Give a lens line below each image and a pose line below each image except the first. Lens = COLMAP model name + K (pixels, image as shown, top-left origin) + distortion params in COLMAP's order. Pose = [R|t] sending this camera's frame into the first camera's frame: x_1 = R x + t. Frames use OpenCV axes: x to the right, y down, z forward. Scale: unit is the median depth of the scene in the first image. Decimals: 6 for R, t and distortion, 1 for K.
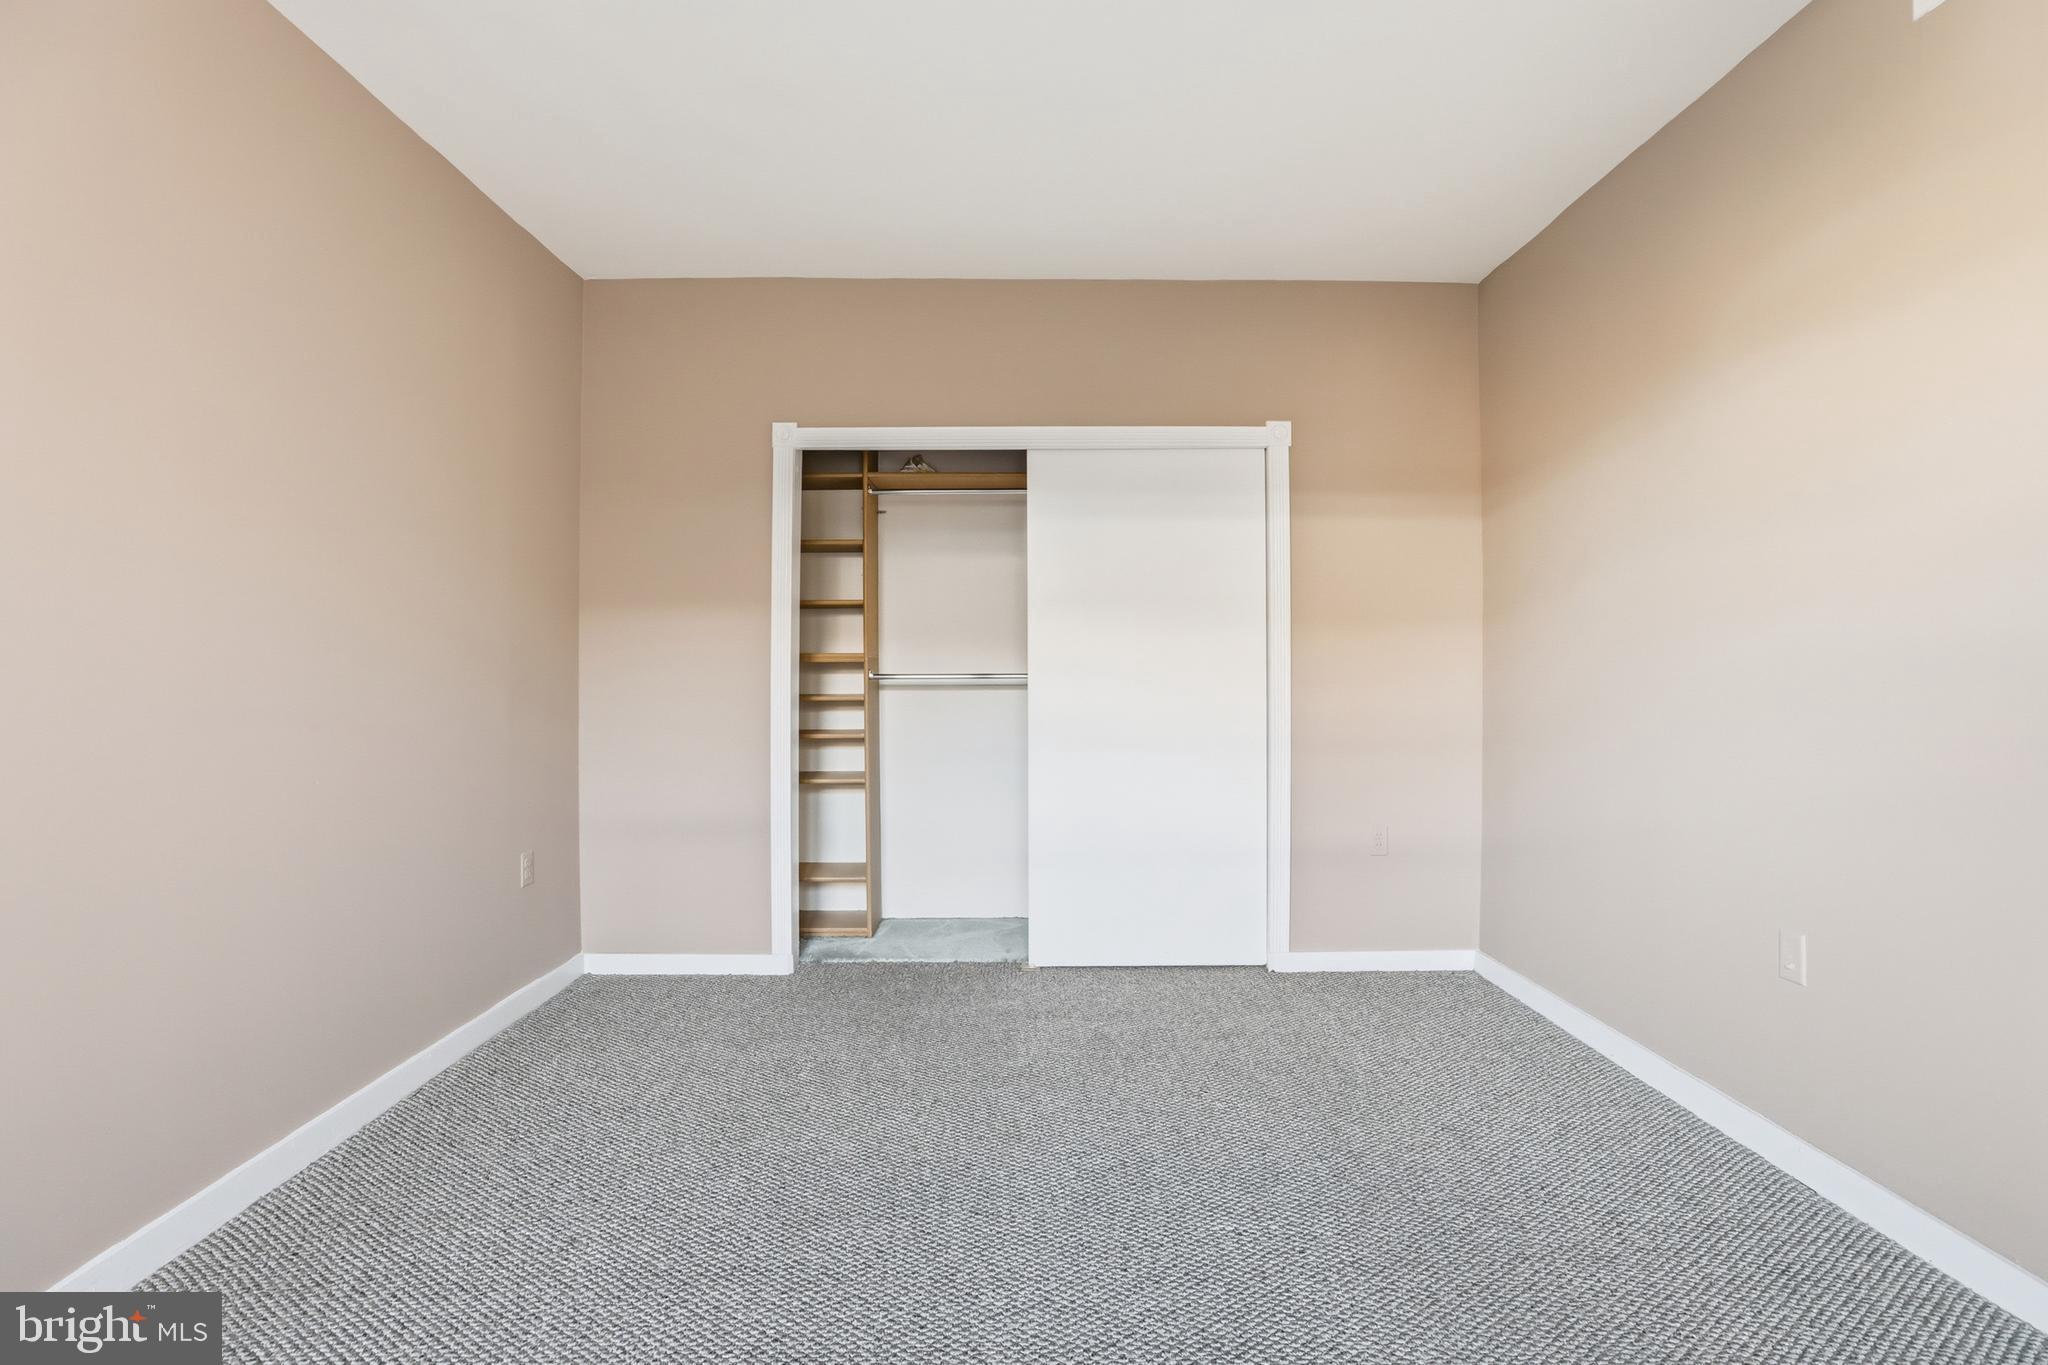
lens RADIAL K [[941.7, 0, 1010.1], [0, 941.7, 673.1], [0, 0, 1]] dist [-0.050607, 0.018914]
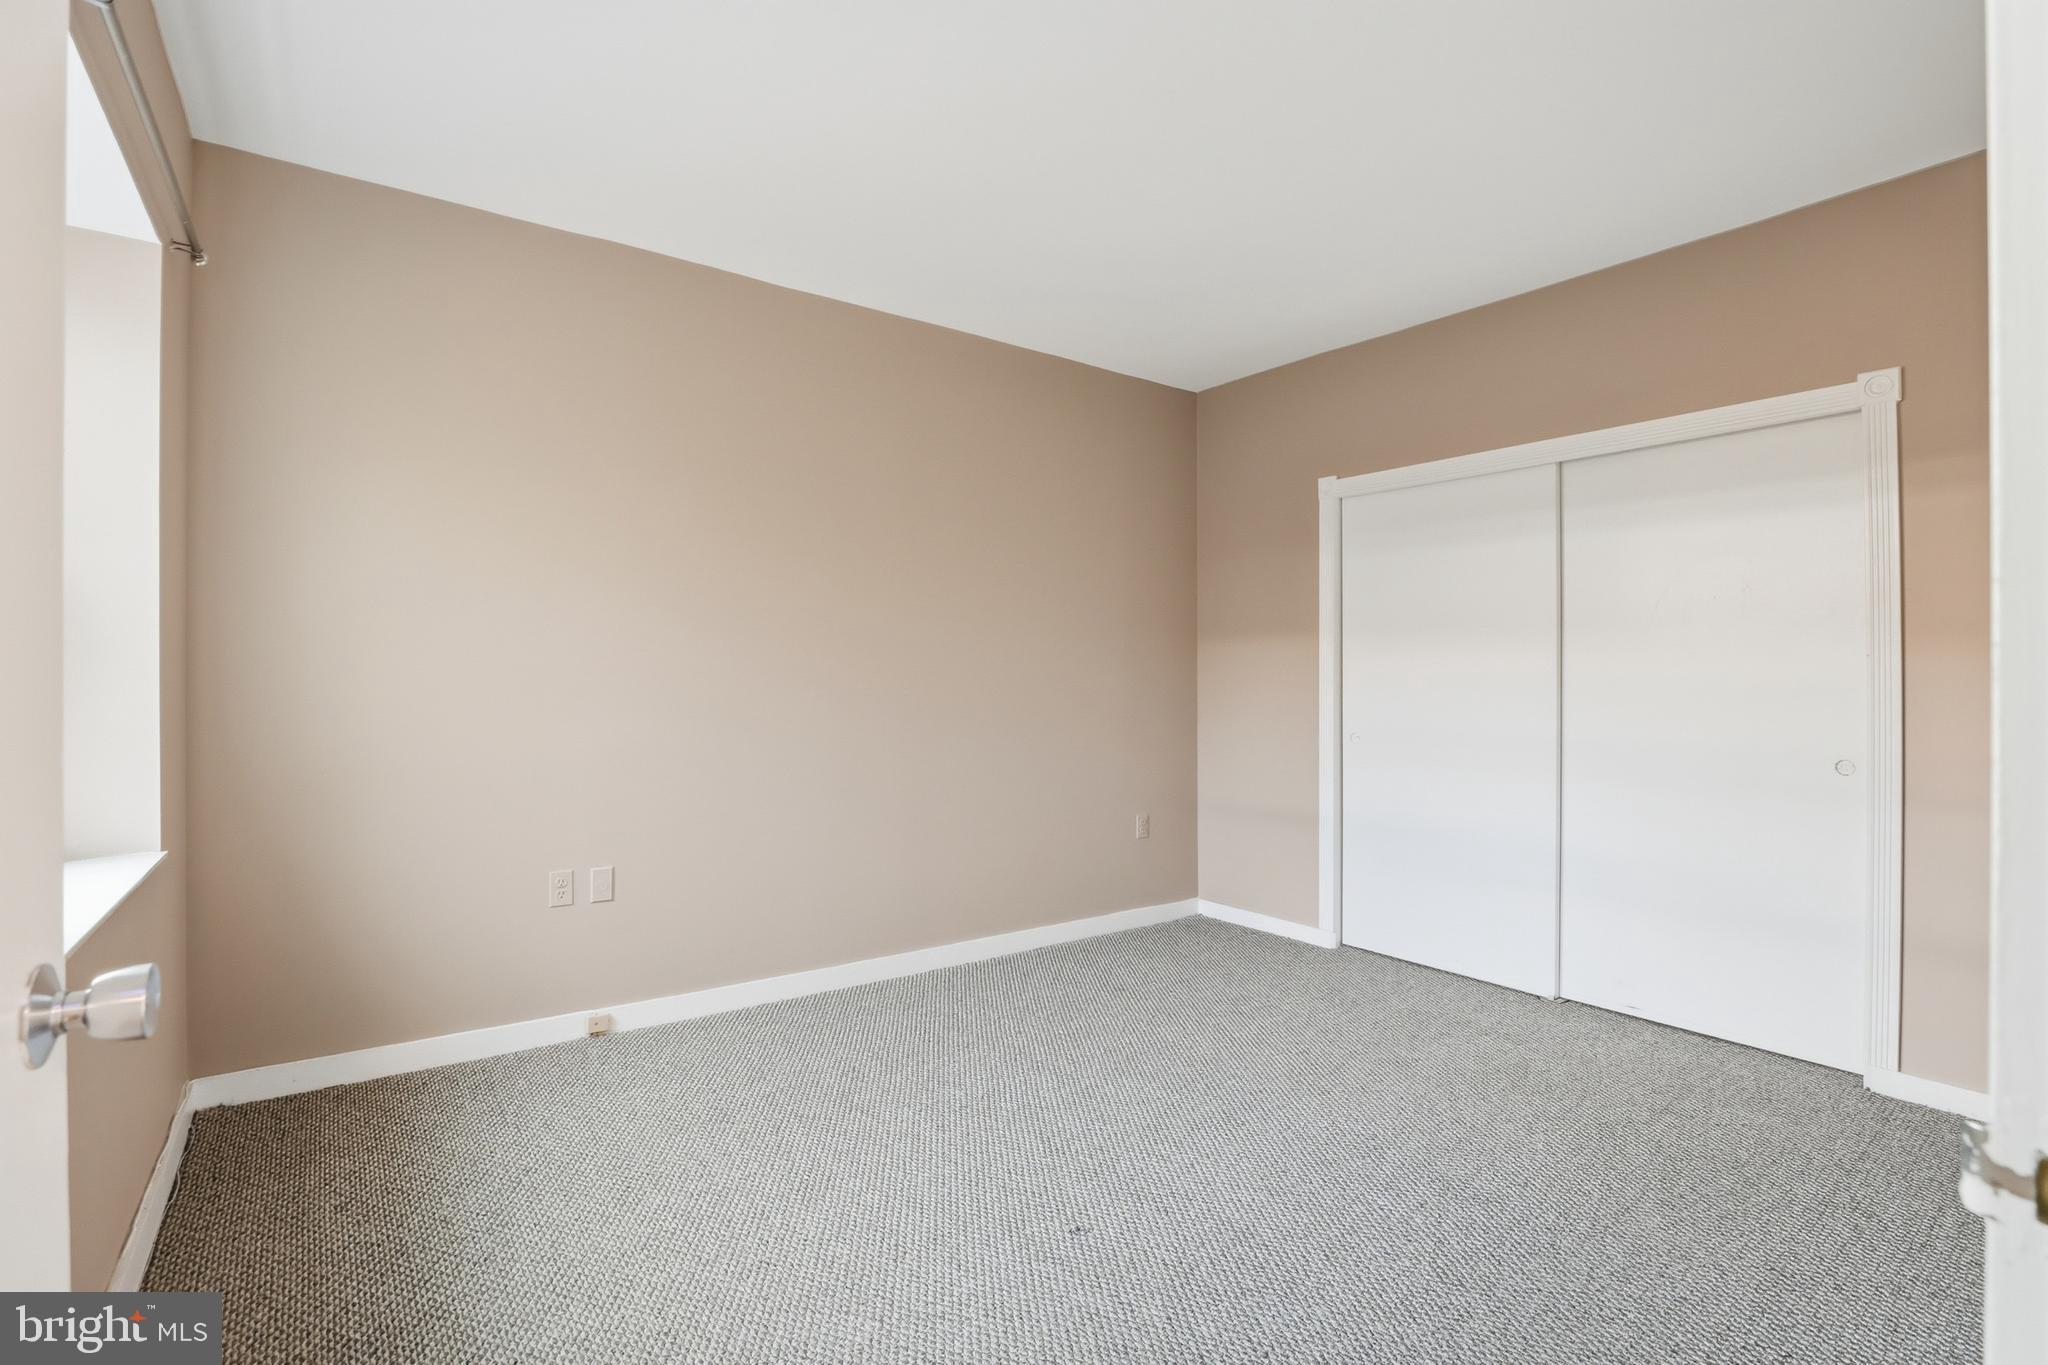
lens RADIAL K [[941.7, 0, 1010.1], [0, 941.7, 673.1], [0, 0, 1]] dist [-0.050607, 0.018914]
pose [[0.591507, 0.001320, -0.806299, 0.469782], [-0.011398, 0.999912, -0.006725, -0.008049], [0.806220, 0.013168, 0.591470, -0.014911]]
